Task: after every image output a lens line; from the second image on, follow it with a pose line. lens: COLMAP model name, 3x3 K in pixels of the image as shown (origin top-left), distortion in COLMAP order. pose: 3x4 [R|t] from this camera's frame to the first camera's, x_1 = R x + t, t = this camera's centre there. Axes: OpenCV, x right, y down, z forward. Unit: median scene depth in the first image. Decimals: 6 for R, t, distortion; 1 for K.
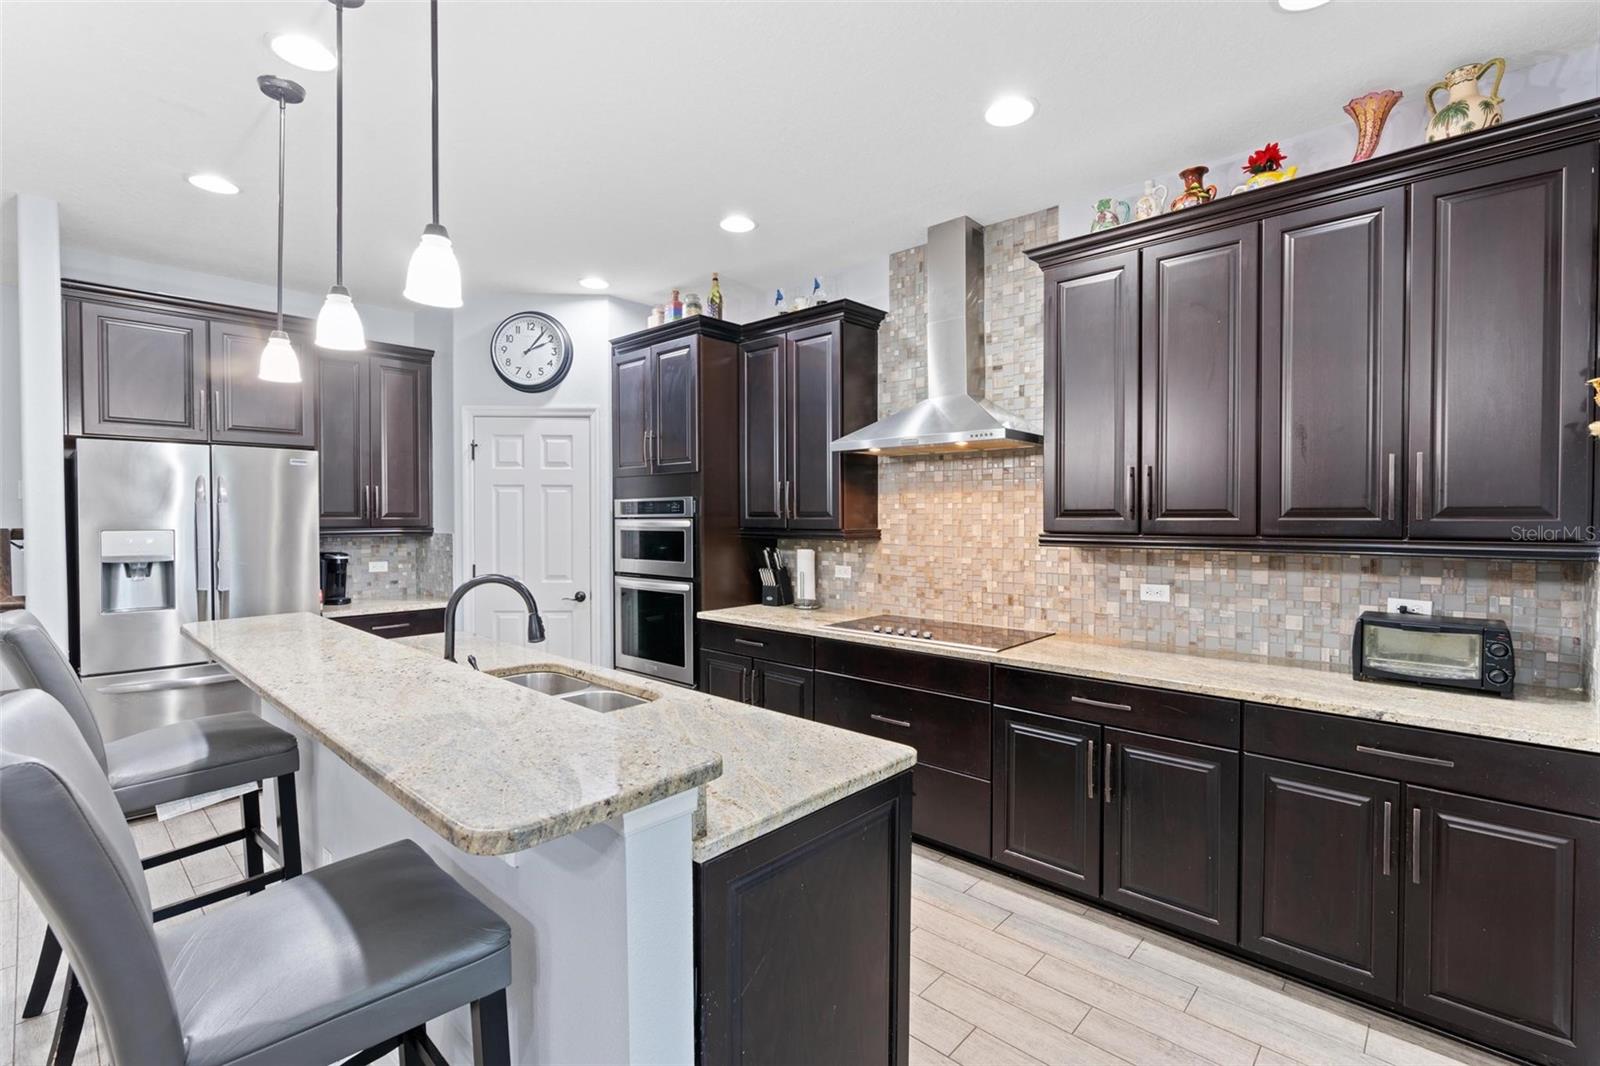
lens RADIAL K [[722.4, 0, 798.3], [0, 722.4, 526.8], [0, 0, 1]] dist [0.000454, 0.000004]
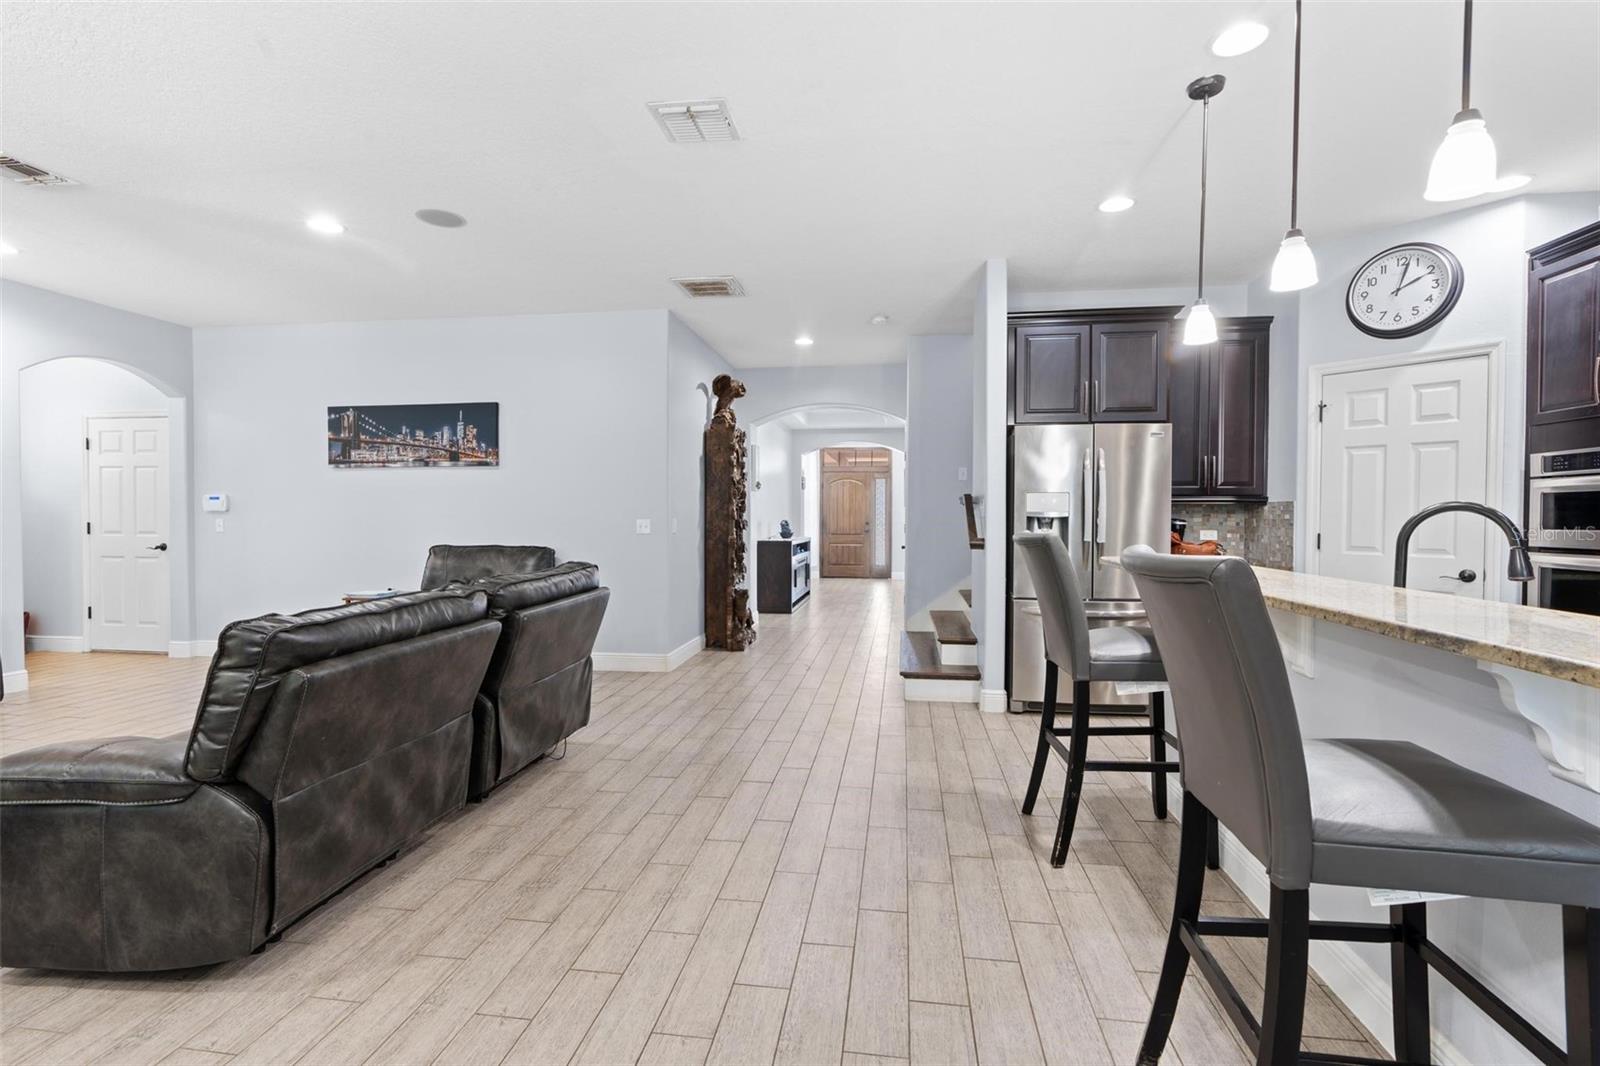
lens RADIAL K [[722.4, 0, 806.2], [0, 722.4, 527.4], [0, 0, 1]] dist [0.000454, 0.000004]
pose [[0.579760, 0.016260, -0.814625, -0.081128], [-0.015924, 0.999836, 0.008623, 0.054523], [0.814632, 0.007973, 0.579924, -0.103454]]
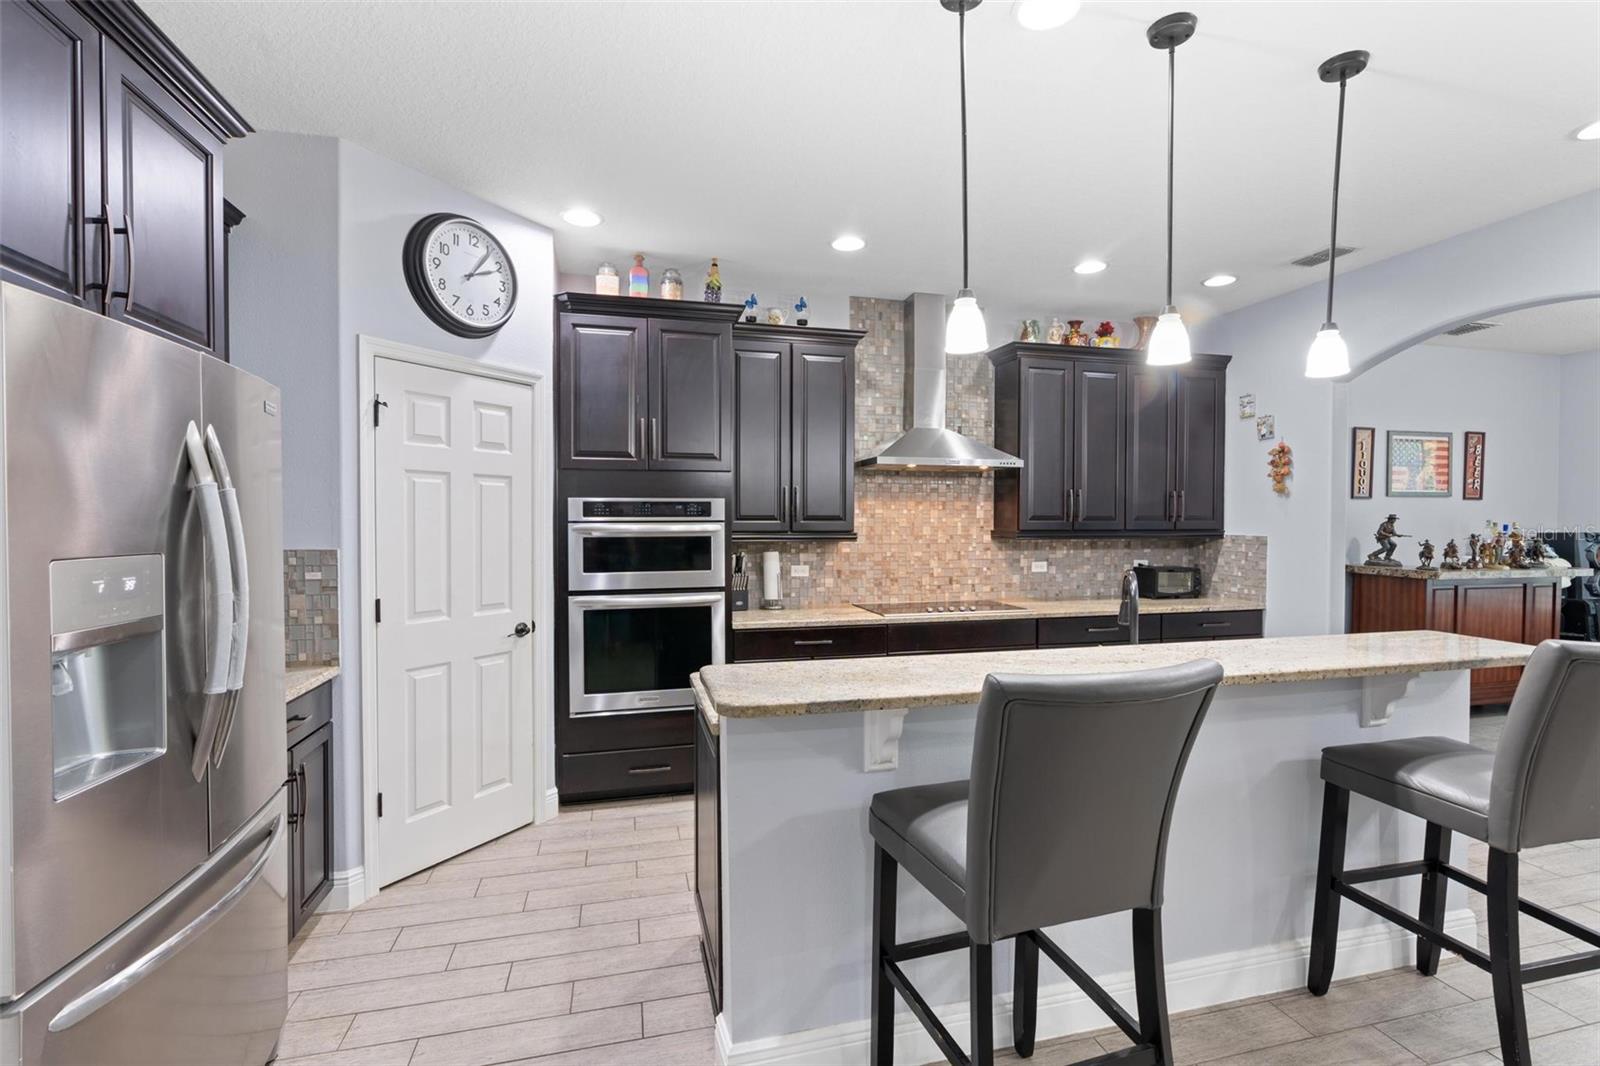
lens RADIAL K [[722.4, 0, 803.7], [0, 722.4, 533.8], [0, 0, 1]] dist [0.000454, 0.000004]
pose [[0.543941, -0.015239, 0.838985, -0.885483], [0.011607, 0.999876, 0.010636, -0.005292], [-0.839043, 0.003953, 0.544051, 0.422254]]
